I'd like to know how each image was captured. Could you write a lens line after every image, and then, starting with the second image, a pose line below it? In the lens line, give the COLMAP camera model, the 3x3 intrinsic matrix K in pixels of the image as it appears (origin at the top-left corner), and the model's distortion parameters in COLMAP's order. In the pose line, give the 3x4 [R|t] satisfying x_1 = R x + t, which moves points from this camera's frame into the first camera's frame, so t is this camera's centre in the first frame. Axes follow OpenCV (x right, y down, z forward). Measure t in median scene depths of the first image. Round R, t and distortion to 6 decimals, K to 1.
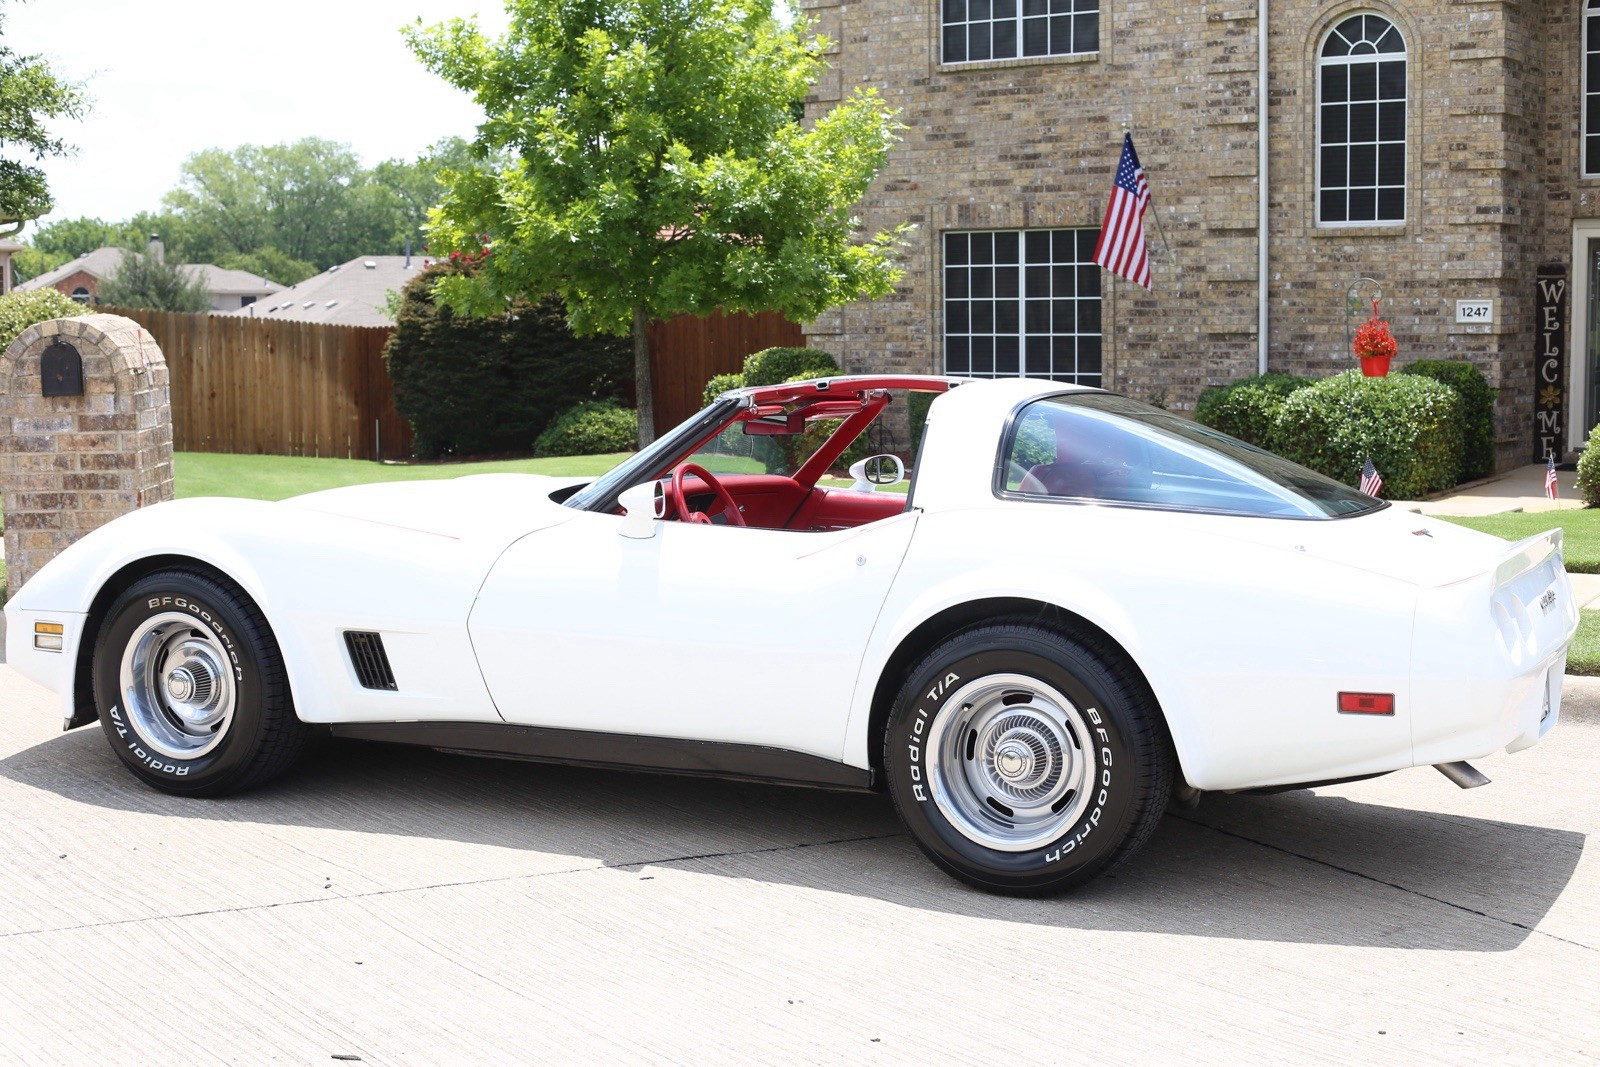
lens RADIAL K [[2332.7, 0, 800.0], [0, 2332.7, 533.5], [0, 0, 1]] dist [-0.143131, 0.168778]
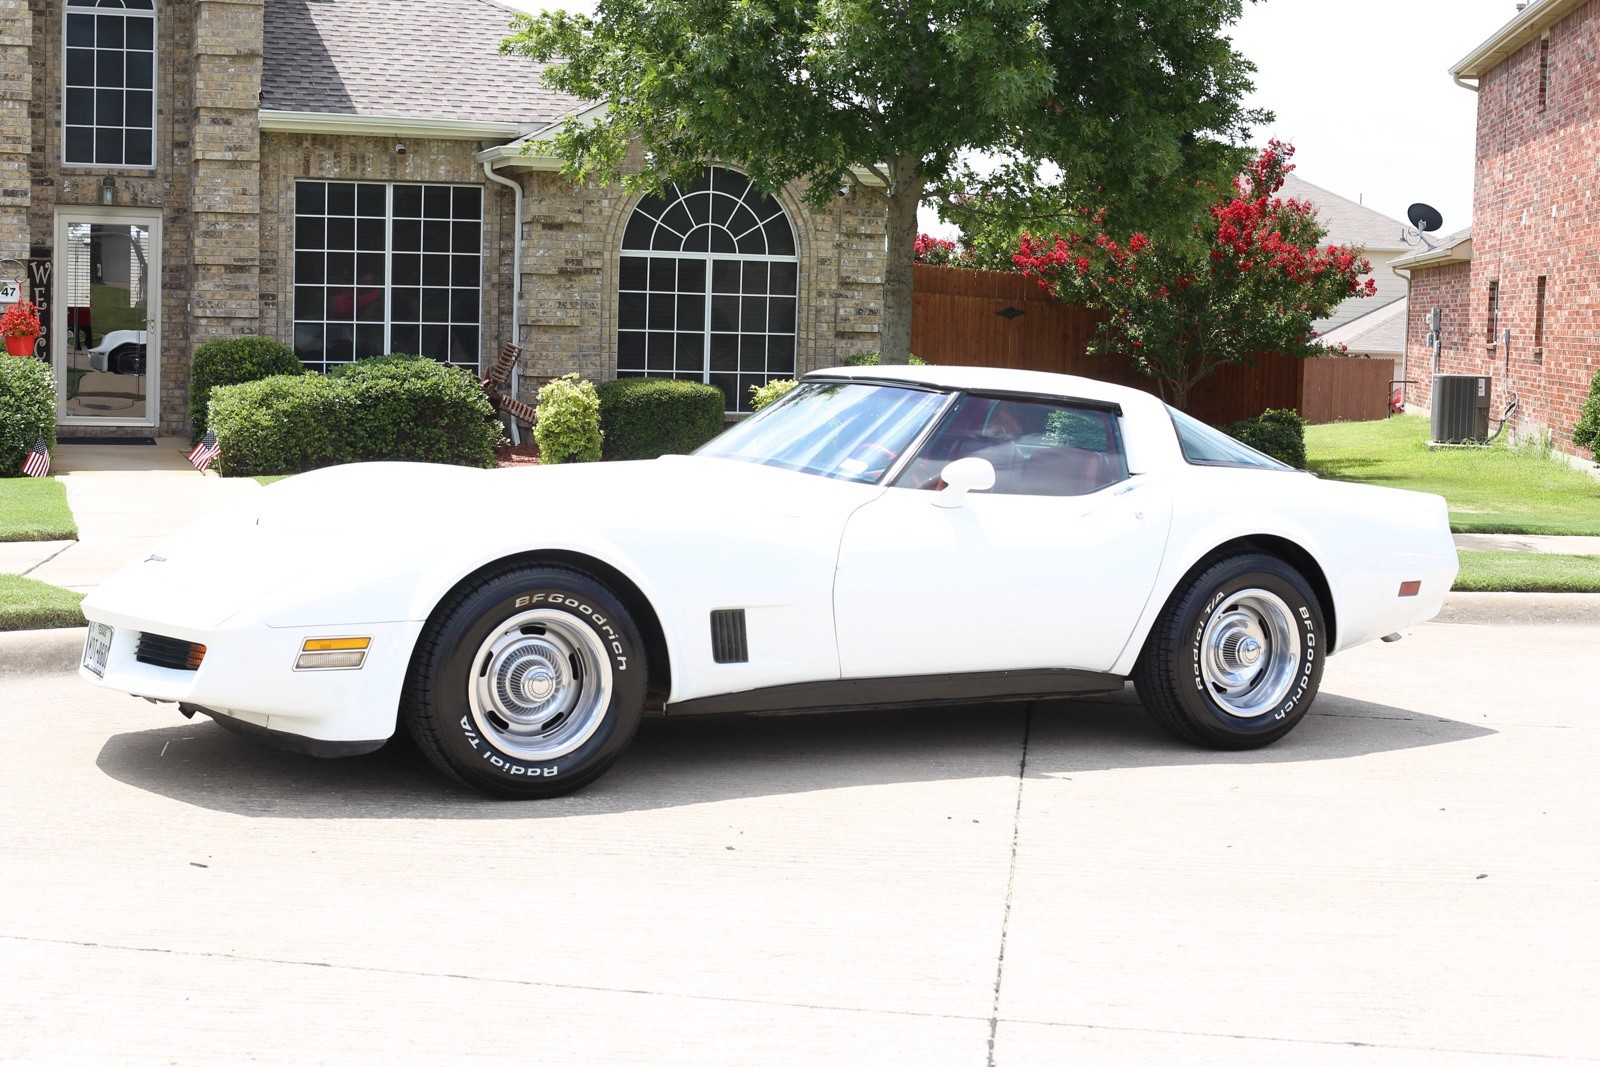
lens RADIAL K [[2332.7, 0, 800.0], [0, 2332.7, 533.5], [0, 0, 1]] dist [-0.143131, 0.168778]
pose [[0.588192, -0.053002, 0.806983, -0.320098], [0.042380, 0.998499, 0.034691, -0.008735], [-0.807610, 0.013795, 0.589555, 0.107832]]
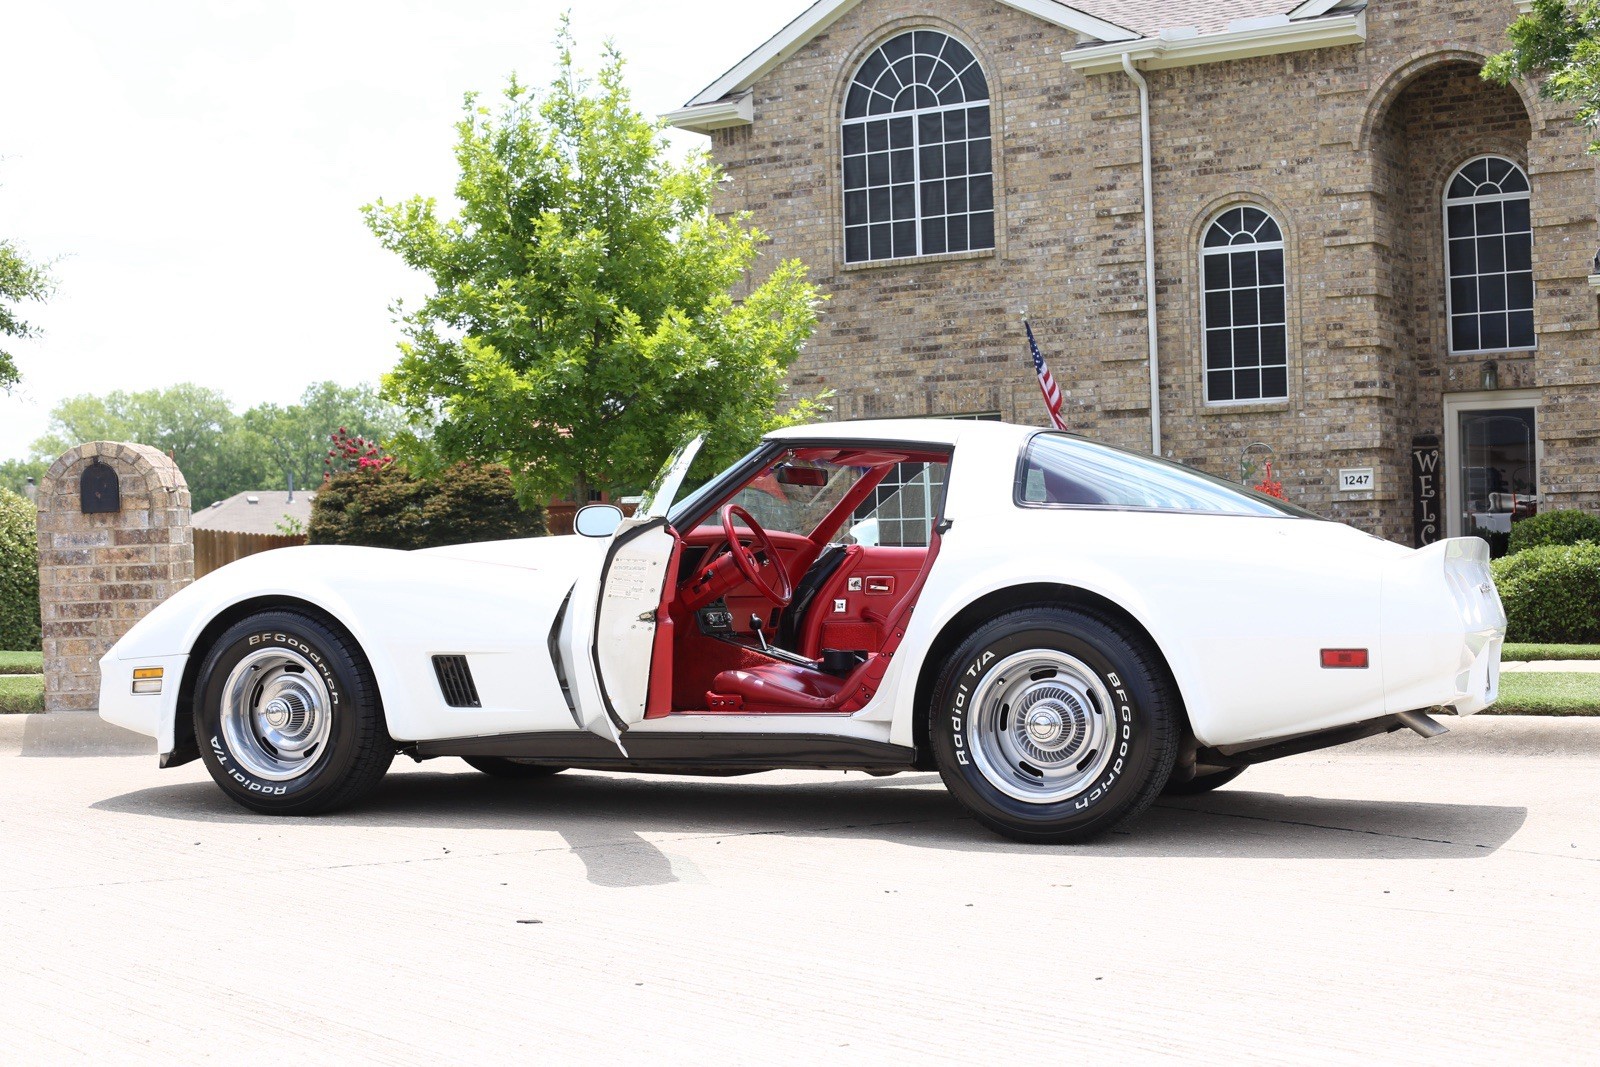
lens RADIAL K [[2332.7, 0, 800.0], [0, 2332.7, 533.5], [0, 0, 1]] dist [-0.143131, 0.168778]
pose [[0.998132, -0.017177, 0.058636, -0.026126], [0.023221, 0.994305, -0.104010, 0.032710], [-0.056516, 0.105177, 0.992846, -0.042712]]
